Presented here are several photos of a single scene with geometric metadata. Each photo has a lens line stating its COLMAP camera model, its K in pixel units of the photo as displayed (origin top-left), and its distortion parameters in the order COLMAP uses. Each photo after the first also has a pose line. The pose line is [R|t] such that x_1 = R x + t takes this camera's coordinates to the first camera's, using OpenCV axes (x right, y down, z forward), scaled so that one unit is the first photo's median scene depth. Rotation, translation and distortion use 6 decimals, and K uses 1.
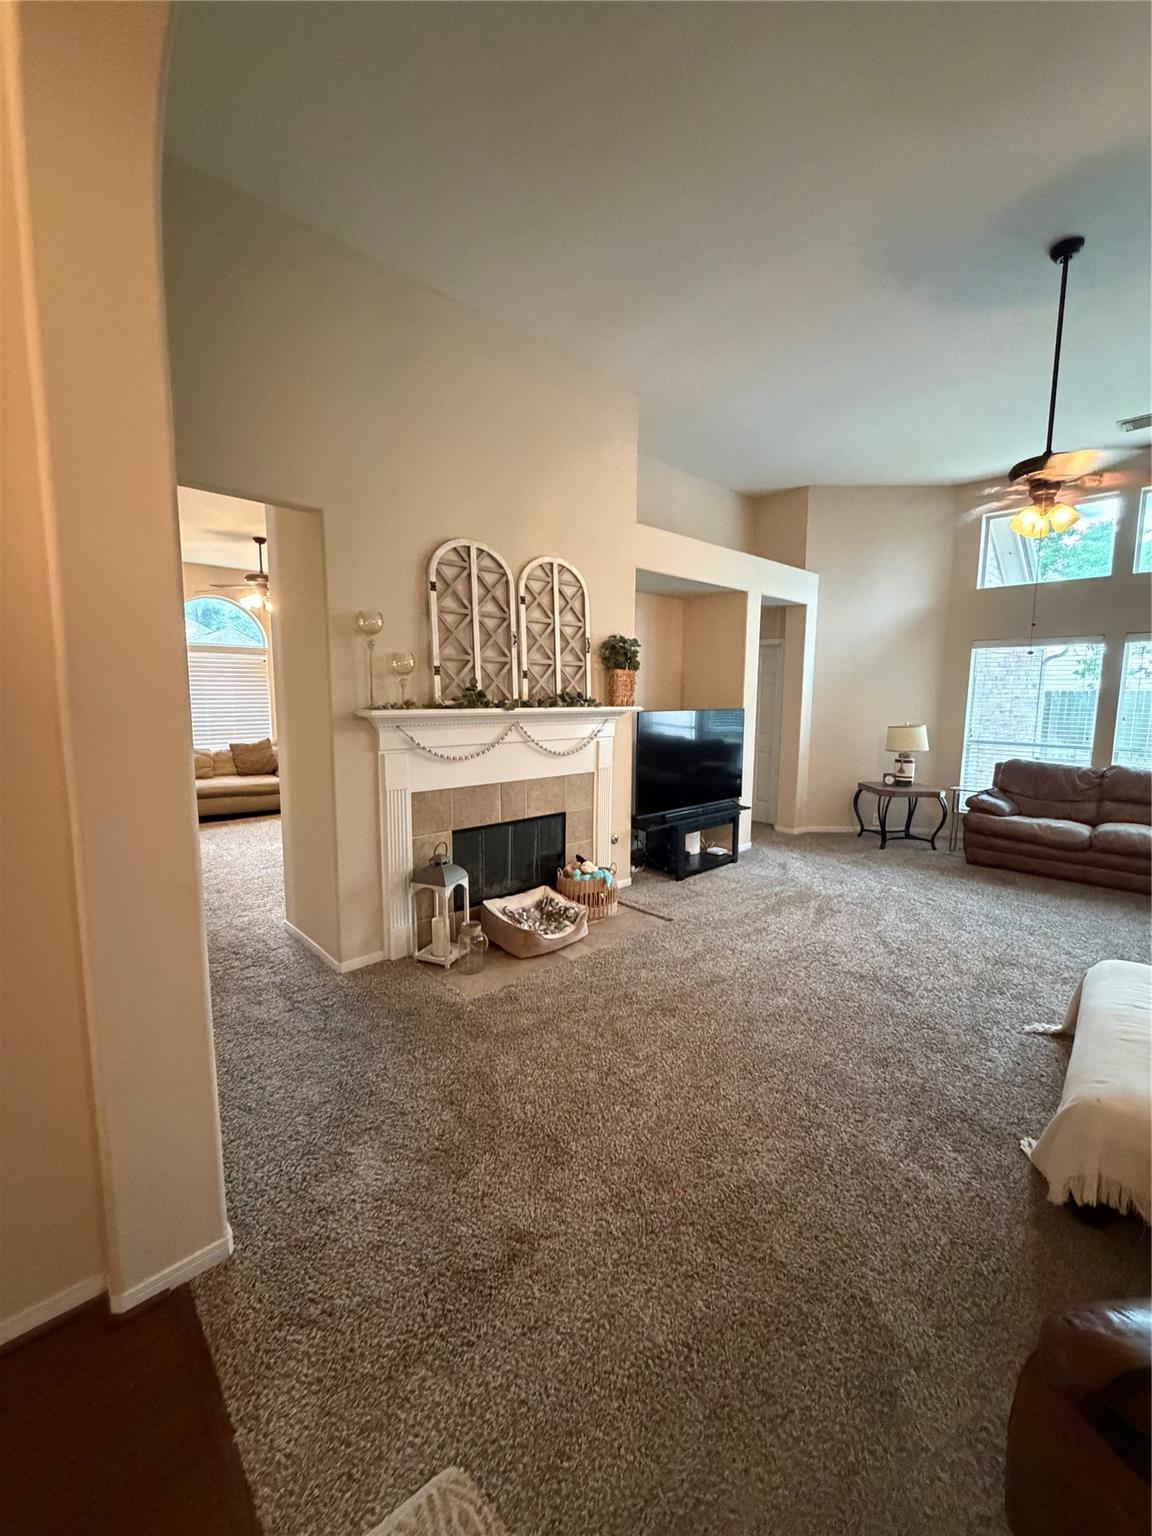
lens RADIAL K [[619.3, 0, 576.7], [0, 619.3, 766.1], [0, 0, 1]] dist [0.003776, -0.001471]
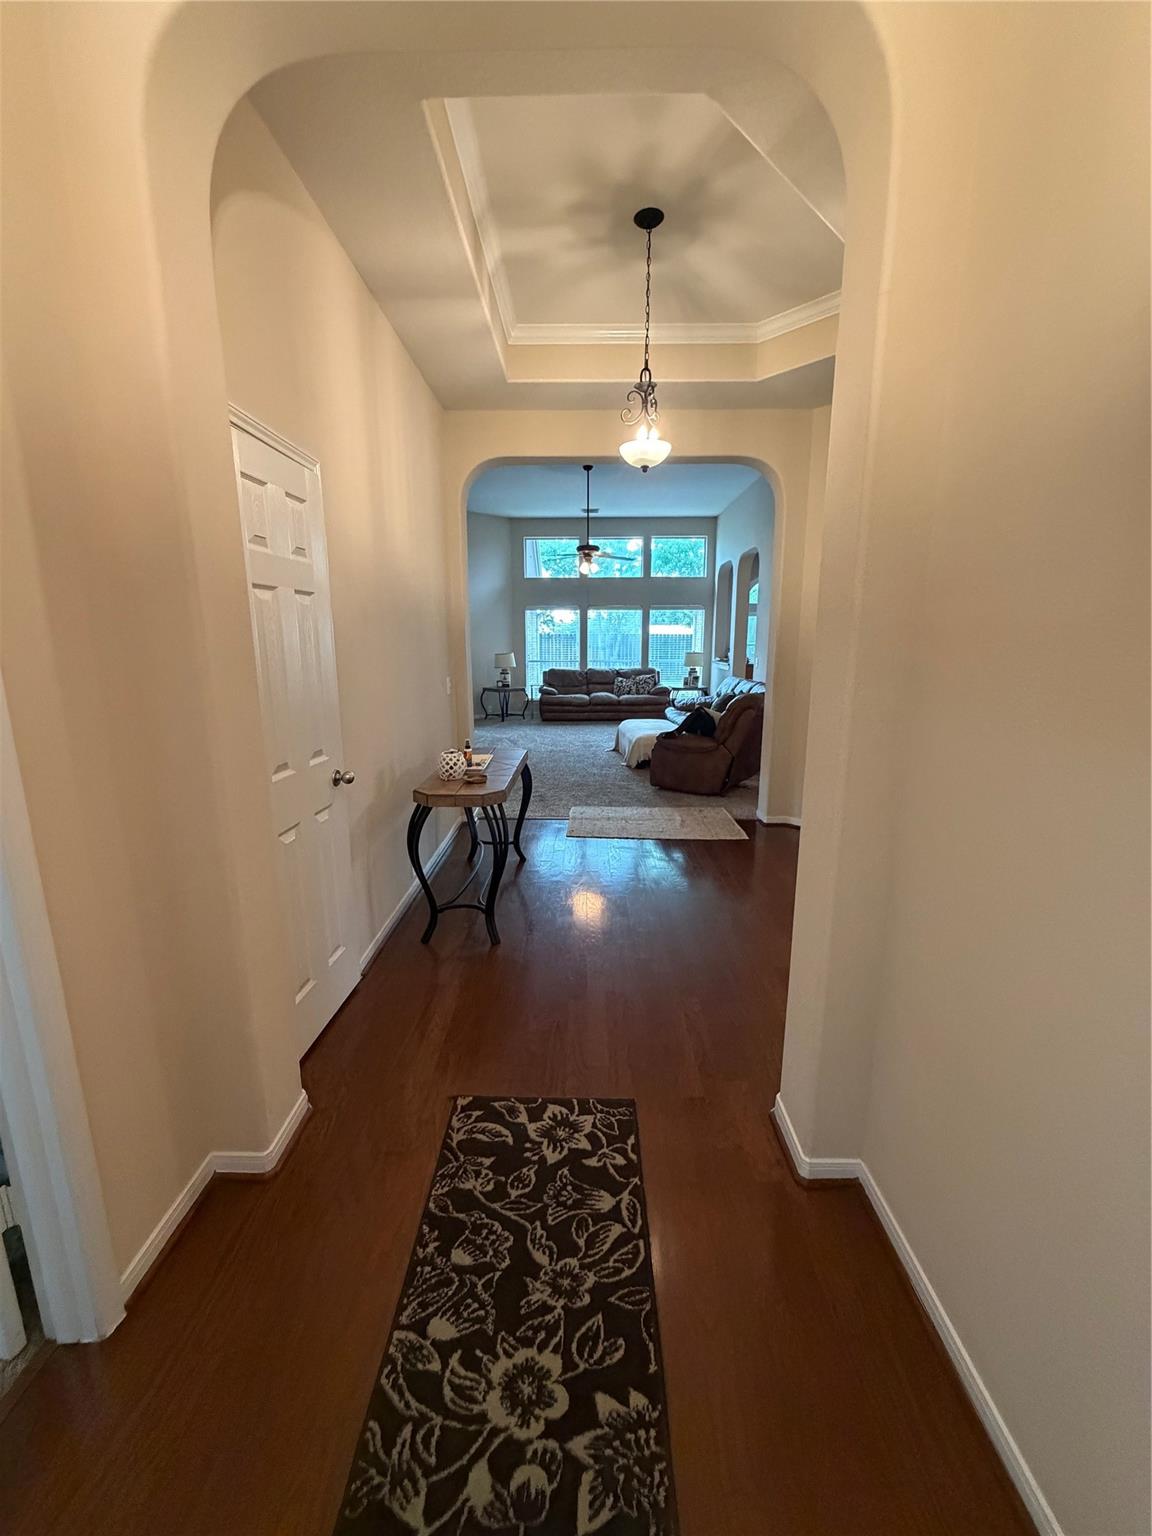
lens RADIAL K [[619.3, 0, 575.3], [0, 619.3, 765.8], [0, 0, 1]] dist [0.003776, -0.001471]
pose [[0.697800, -0.159842, 0.698231, -0.918709], [0.095857, 0.986854, 0.130117, 0.062535], [-0.709850, -0.023865, 0.703949, -0.617205]]
